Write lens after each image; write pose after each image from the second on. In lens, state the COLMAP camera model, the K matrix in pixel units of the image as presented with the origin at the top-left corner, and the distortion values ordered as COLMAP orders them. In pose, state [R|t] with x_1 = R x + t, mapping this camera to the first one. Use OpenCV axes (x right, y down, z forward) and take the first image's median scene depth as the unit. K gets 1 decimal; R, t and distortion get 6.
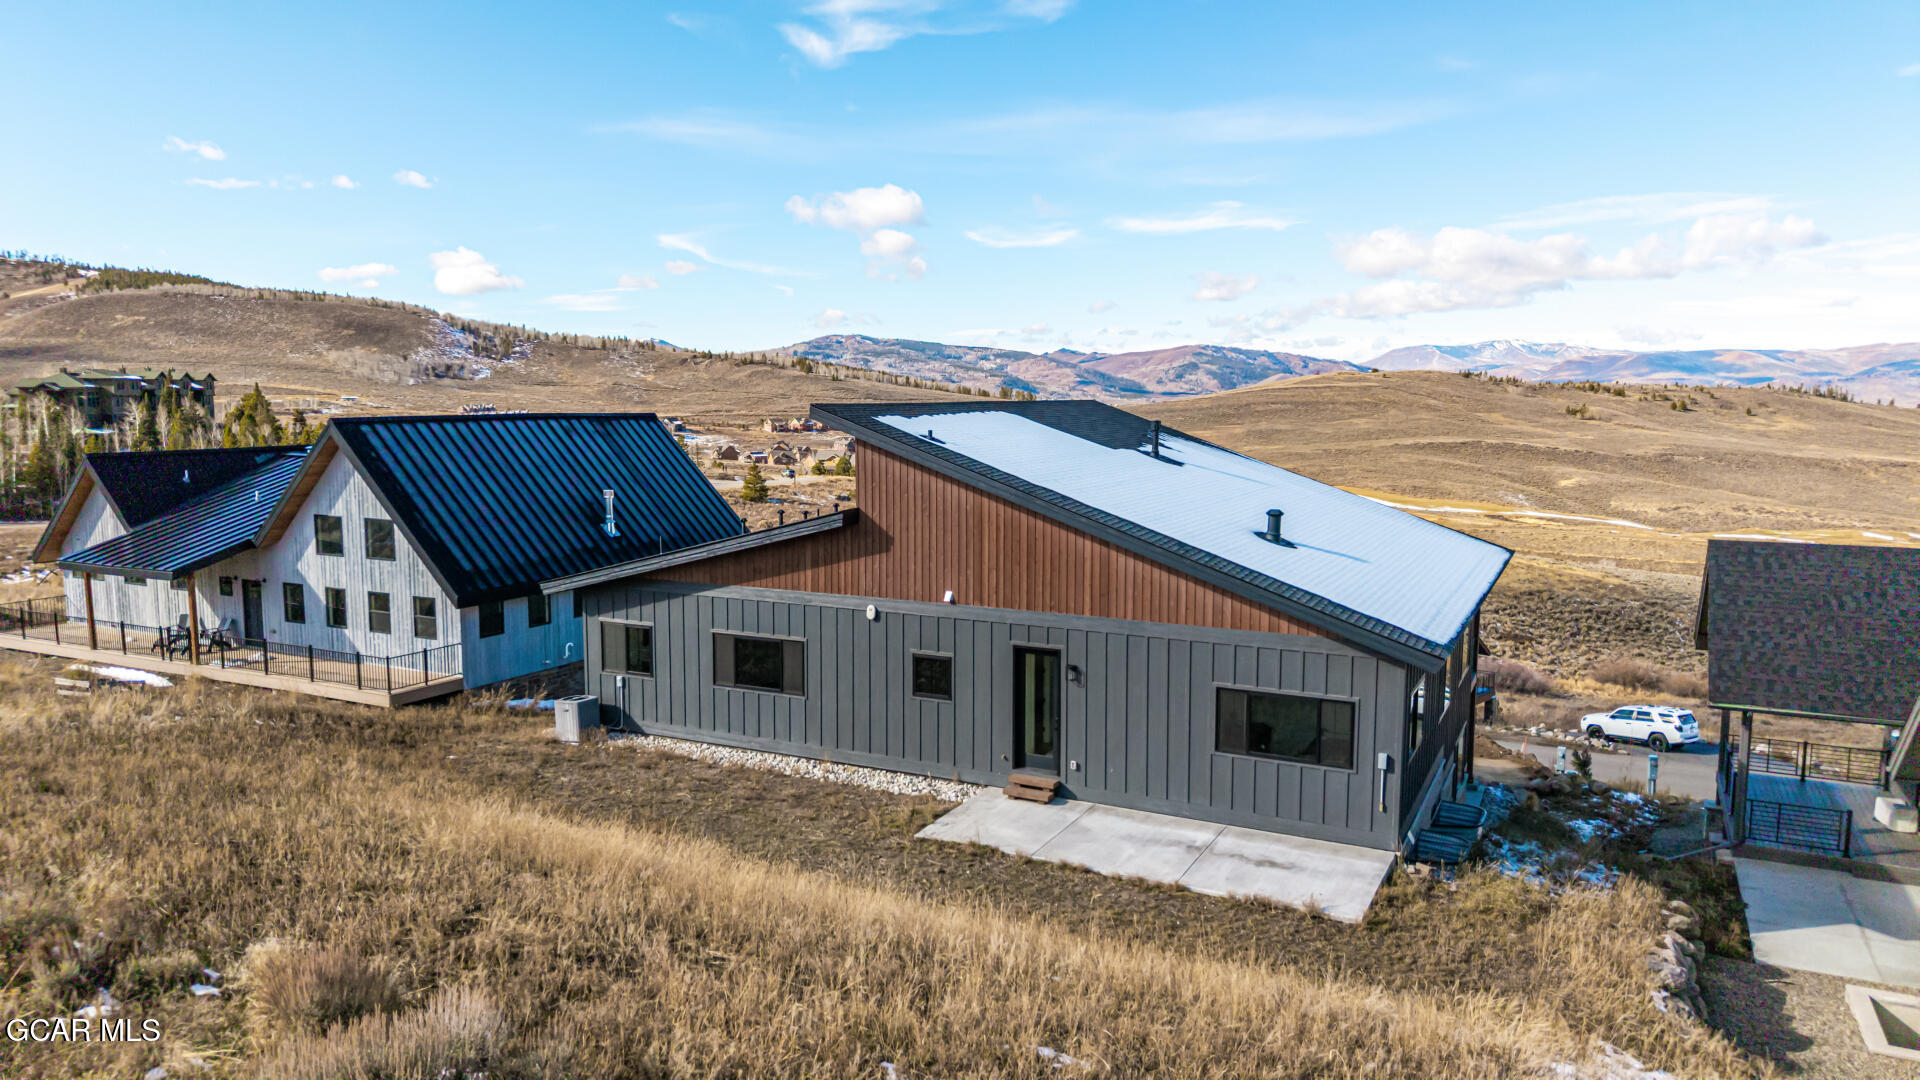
lens RADIAL K [[1285.1, 0, 952.2], [0, 1285.1, 544.7], [0, 0, 1]] dist [0.041252, -0.052849]
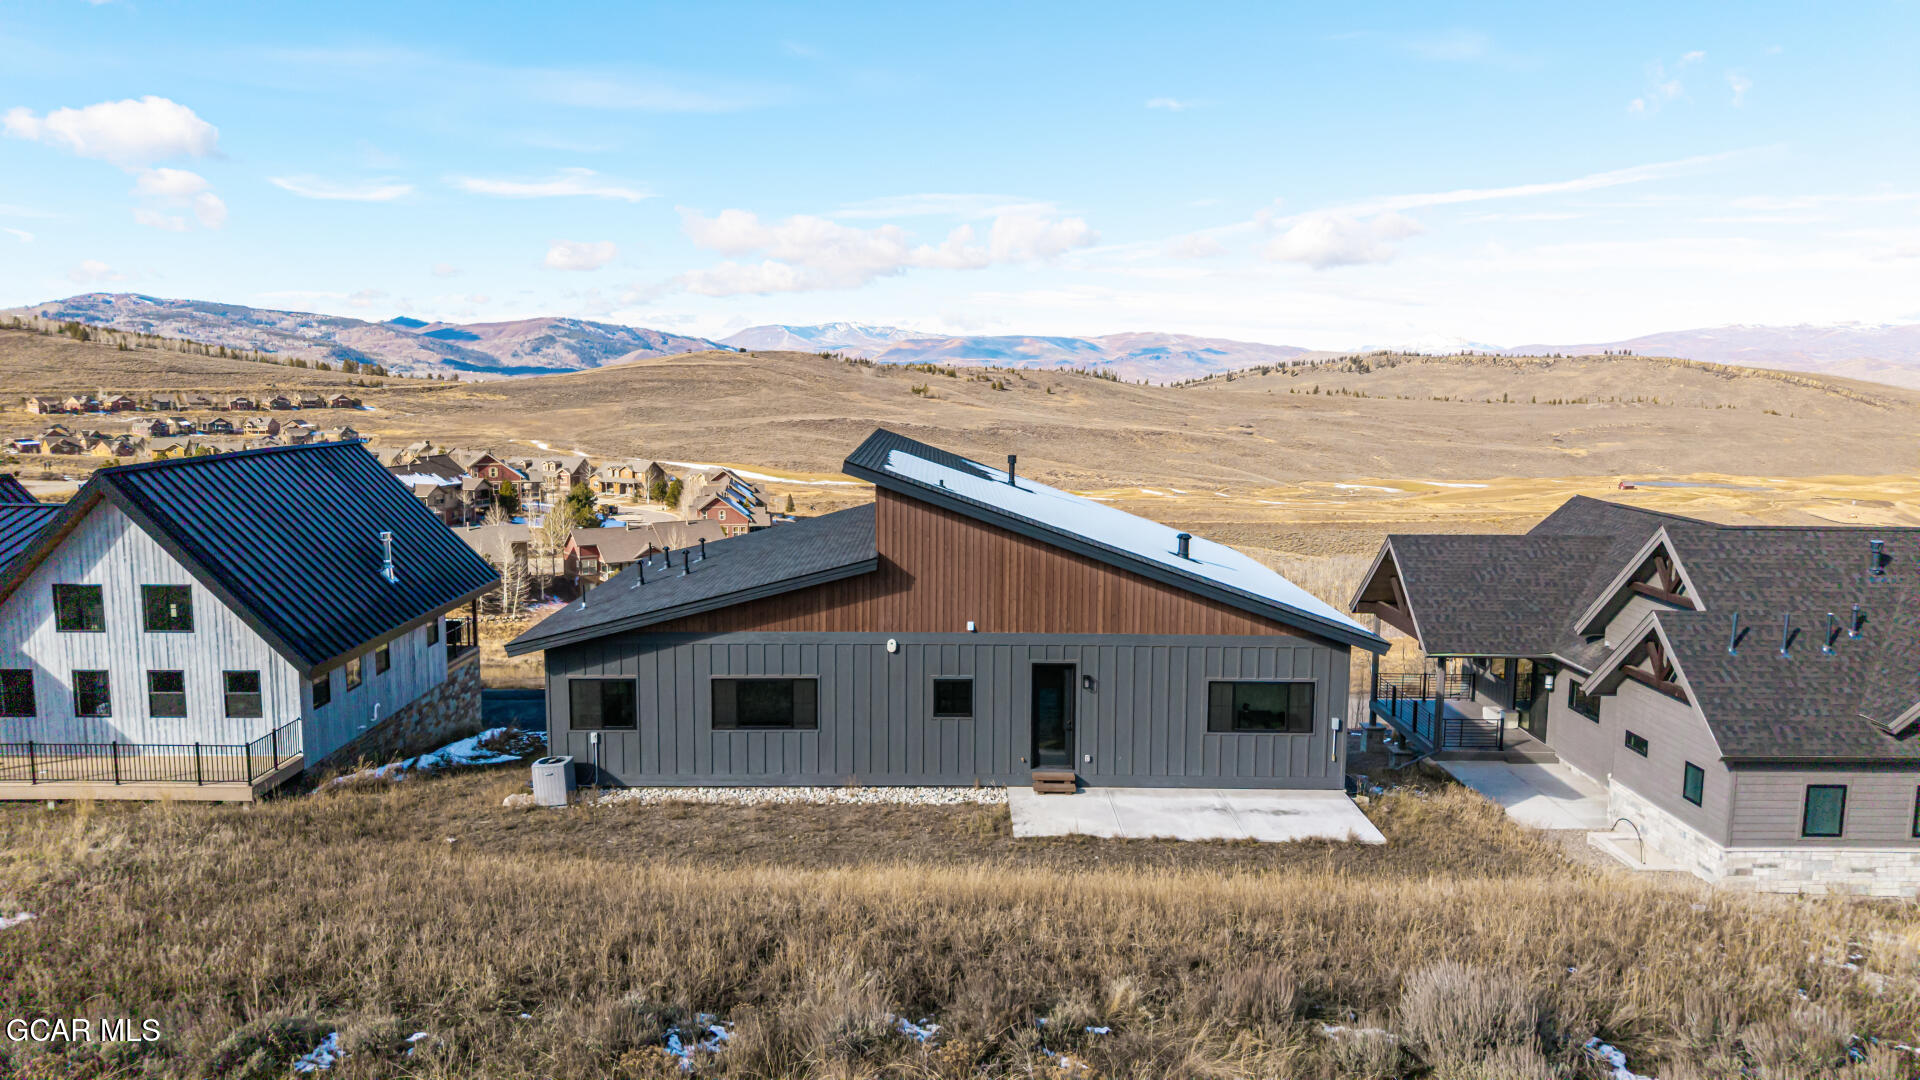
lens RADIAL K [[1281.9, 0, 956.2], [0, 1281.9, 590.8], [0, 0, 1]] dist [0.077523, -0.119948]
pose [[0.880579, -0.073357, 0.468188, -0.373397], [0.047605, 0.996642, 0.066620, -0.046029], [-0.471503, -0.036376, 0.881114, 0.007985]]
